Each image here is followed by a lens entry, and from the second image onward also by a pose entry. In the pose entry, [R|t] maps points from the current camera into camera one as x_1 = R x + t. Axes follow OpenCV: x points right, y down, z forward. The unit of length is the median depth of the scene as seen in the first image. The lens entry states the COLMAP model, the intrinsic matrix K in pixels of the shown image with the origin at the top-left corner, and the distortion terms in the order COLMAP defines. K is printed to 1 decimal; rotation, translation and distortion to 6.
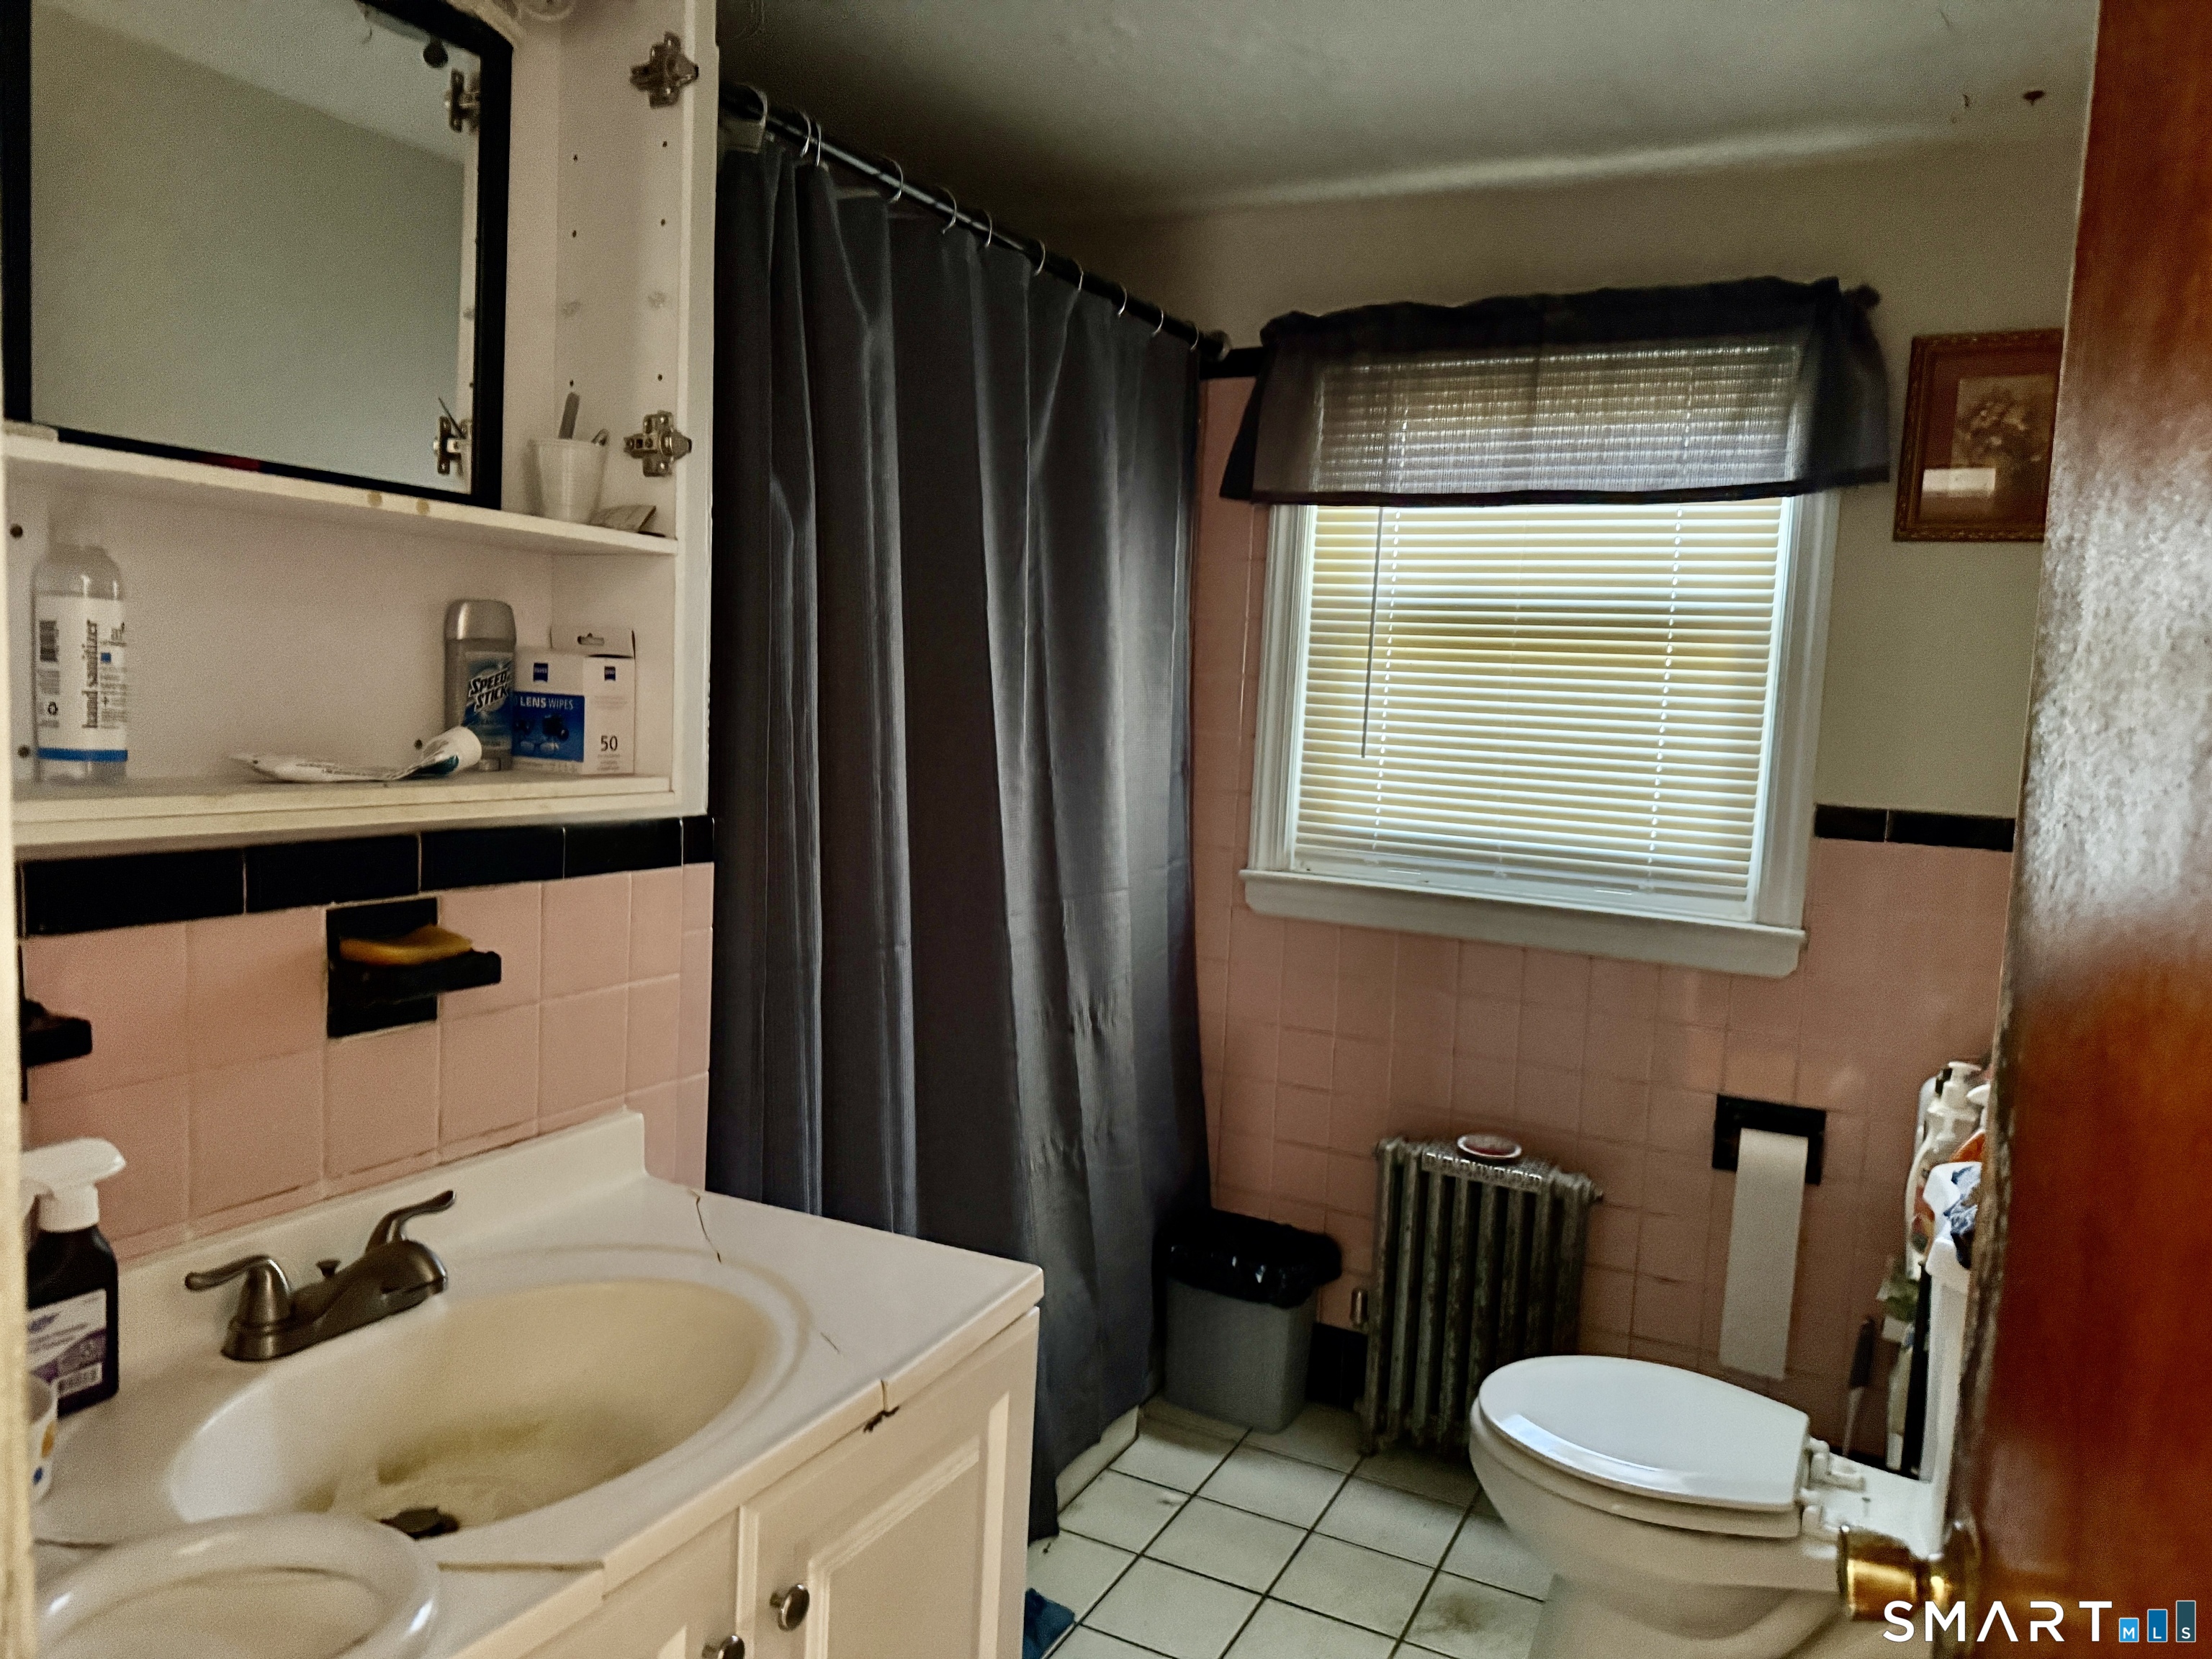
lens RADIAL K [[1533.6, 0, 1099.9], [0, 1533.6, 820.2], [0, 0, 1]] dist [0.030149, -0.069353]
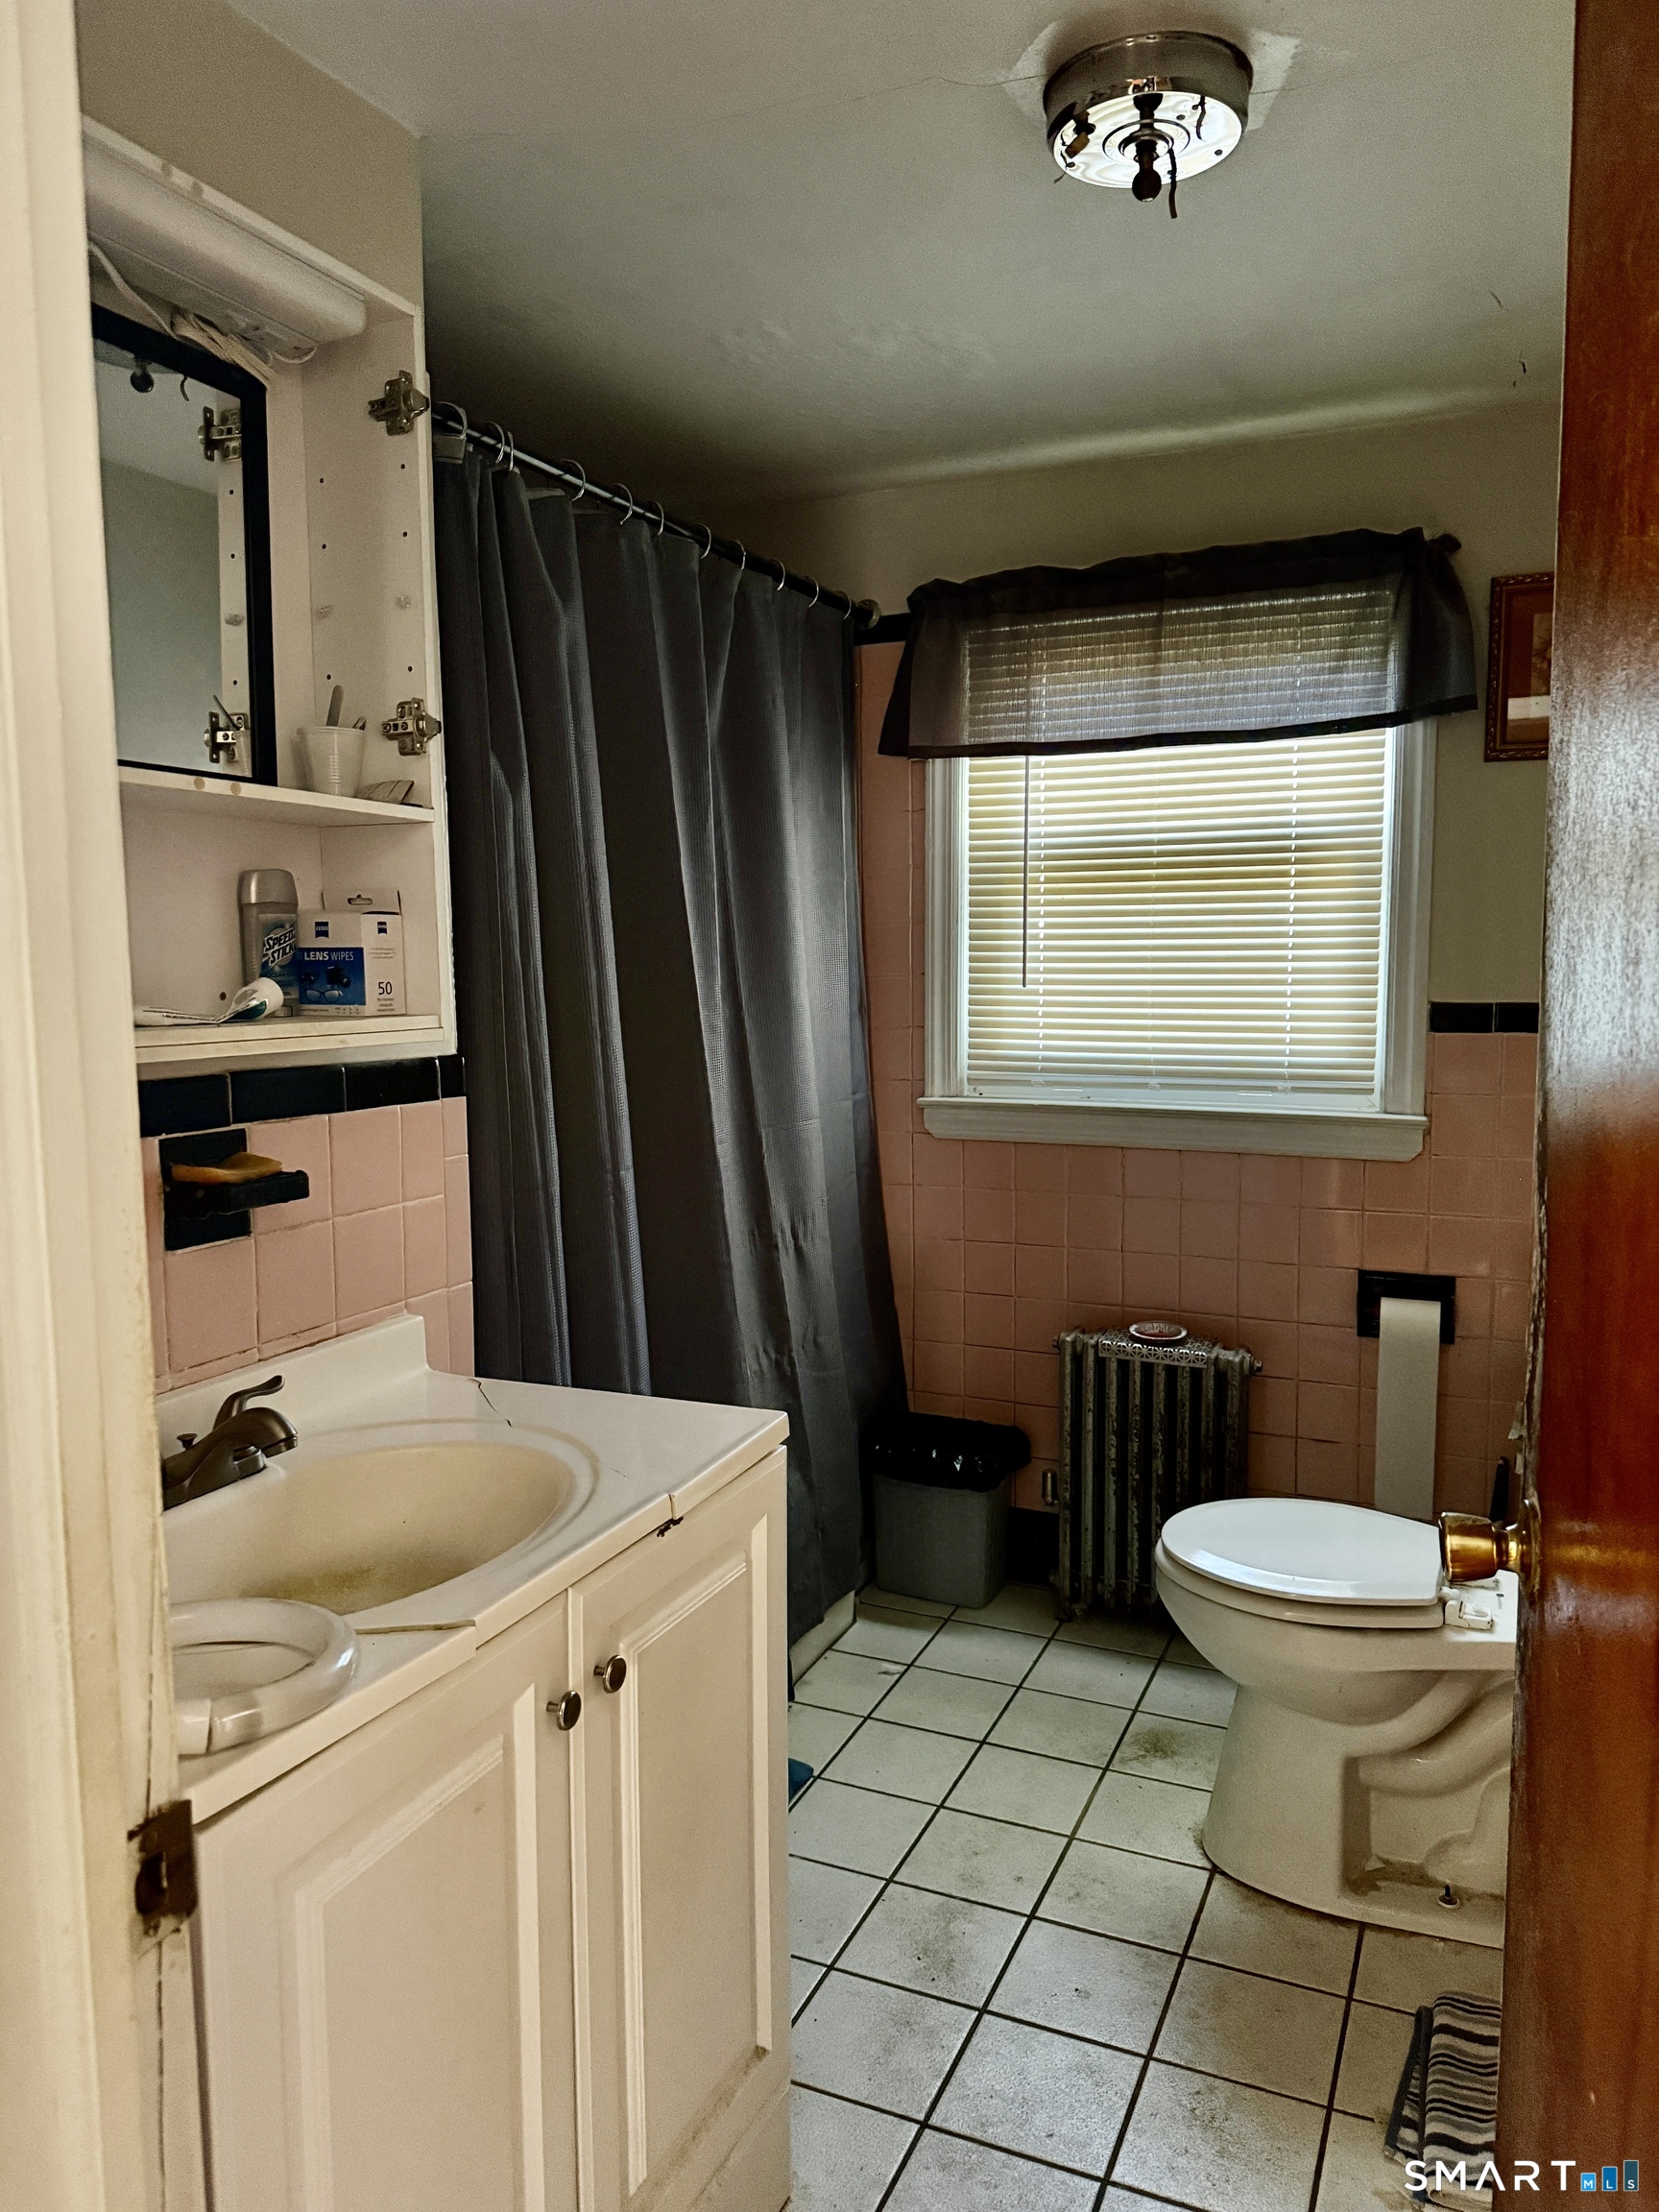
lens RADIAL K [[1533.6, 0, 831.7], [0, 1533.6, 1103.2], [0, 0, 1]] dist [0.030149, -0.069353]
pose [[0.997043, -0.060570, 0.047298, -0.025576], [0.060077, 0.998124, 0.011774, 0.025132], [-0.047922, -0.008898, 0.998811, -0.100089]]
